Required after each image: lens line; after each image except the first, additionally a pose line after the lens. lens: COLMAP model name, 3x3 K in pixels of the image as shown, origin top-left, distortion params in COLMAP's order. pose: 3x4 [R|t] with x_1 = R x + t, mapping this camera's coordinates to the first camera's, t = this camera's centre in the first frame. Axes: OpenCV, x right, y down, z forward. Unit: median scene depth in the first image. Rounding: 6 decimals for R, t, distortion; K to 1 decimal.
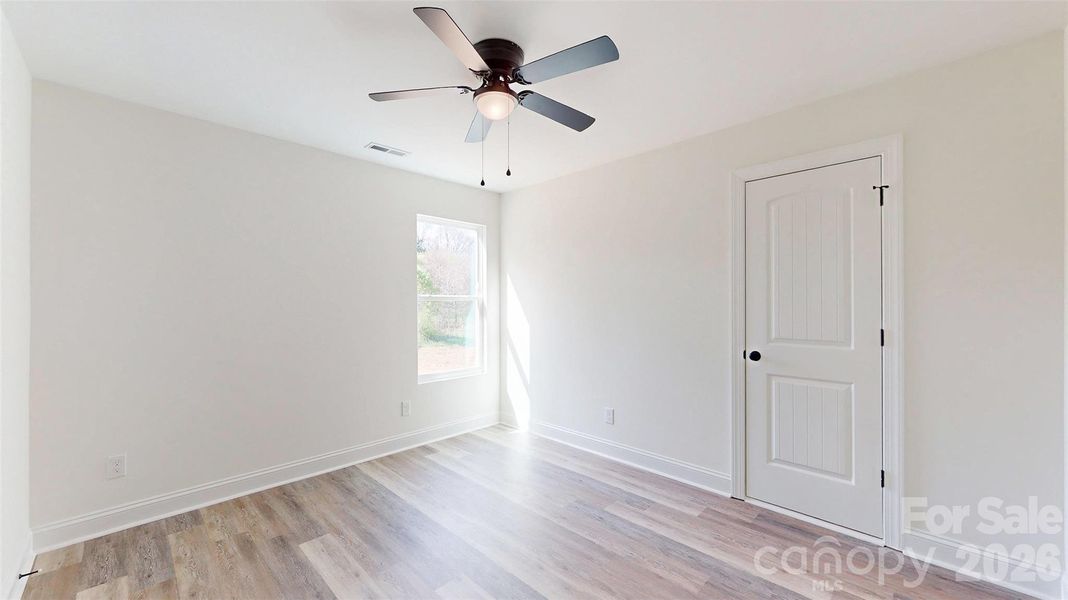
lens RADIAL K [[394.4, 0, 531.3], [0, 394.4, 299.4], [0, 0, 1]] dist [0.001193, -0.000218]
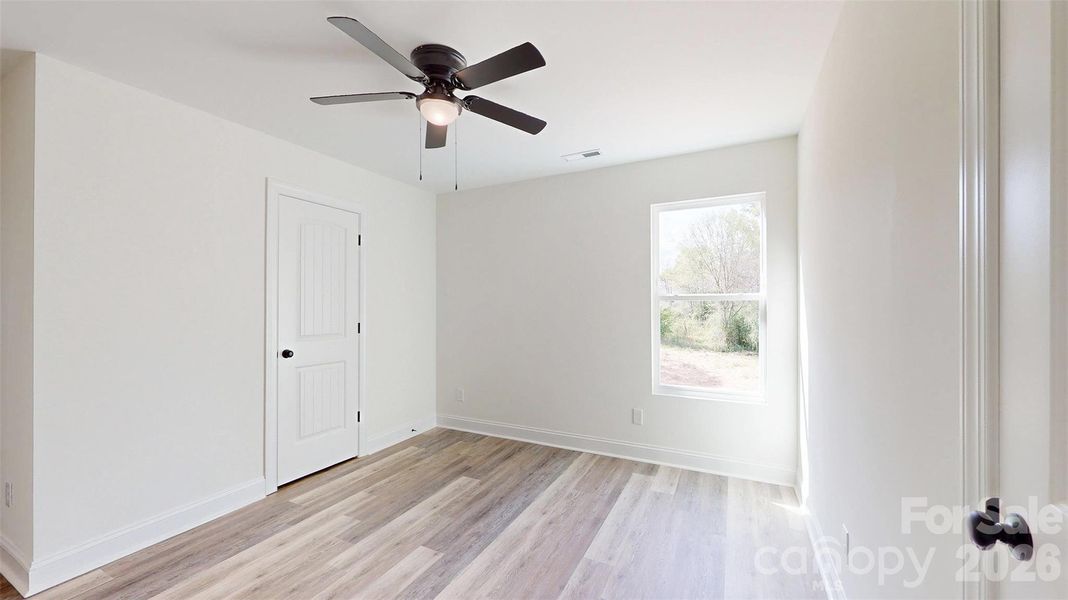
lens RADIAL K [[394.4, 0, 531.8], [0, 394.4, 301.0], [0, 0, 1]] dist [0.001193, -0.000218]
pose [[0.322928, -0.008224, -0.946388, 0.633972], [0.010021, 0.999936, -0.005270, 0.006901], [0.946371, -0.007782, 0.322989, 0.602915]]
